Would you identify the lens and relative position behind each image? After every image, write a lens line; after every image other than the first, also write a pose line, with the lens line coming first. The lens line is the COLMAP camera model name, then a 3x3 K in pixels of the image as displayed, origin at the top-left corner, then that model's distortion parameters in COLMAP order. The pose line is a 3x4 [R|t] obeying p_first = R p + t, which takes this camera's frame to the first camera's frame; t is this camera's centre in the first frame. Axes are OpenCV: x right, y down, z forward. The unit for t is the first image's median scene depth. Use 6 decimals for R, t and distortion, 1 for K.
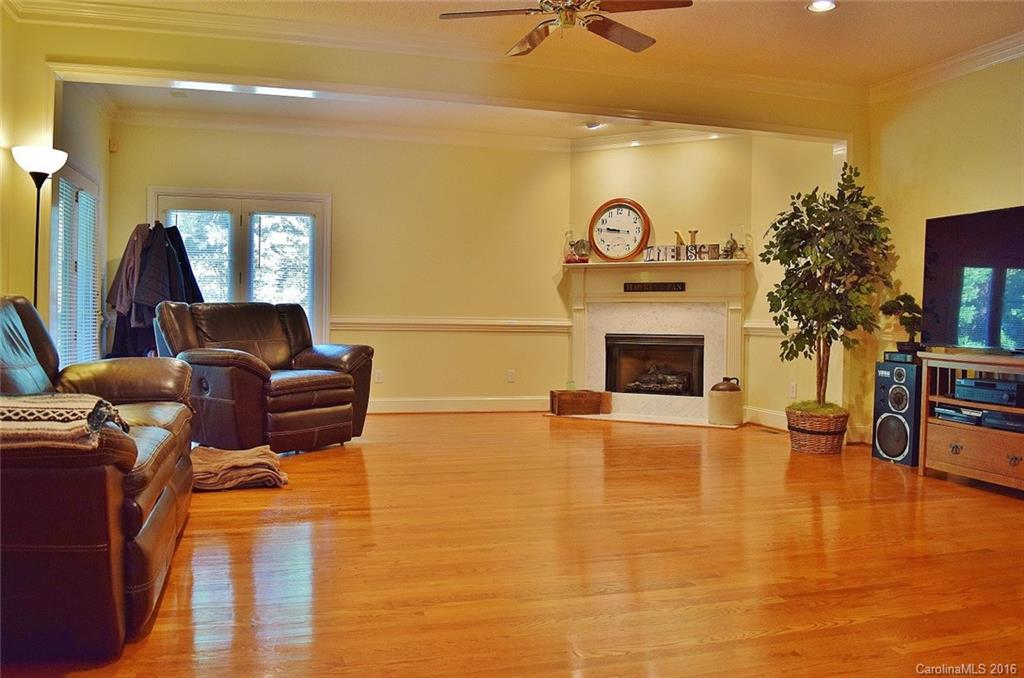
lens RADIAL K [[801.7, 0, 512.0], [0, 801.7, 339.0], [0, 0, 1]] dist [-0.082852, 0.007175]
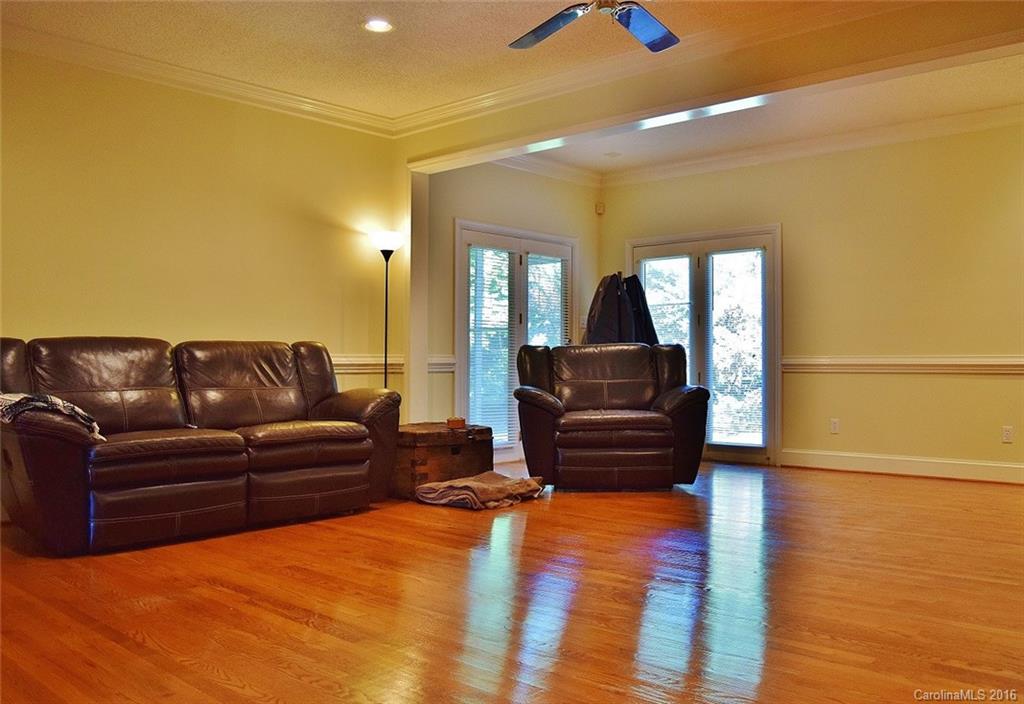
lens RADIAL K [[835.0, 0, 512.0], [0, 835.0, 352.0], [0, 0, 1]] dist [-0.005223, -0.001833]
pose [[0.550680, -0.026241, -0.834304, 0.423326], [-0.013305, 0.999103, -0.040206, 0.008712], [0.834610, 0.033241, 0.549837, 0.242111]]
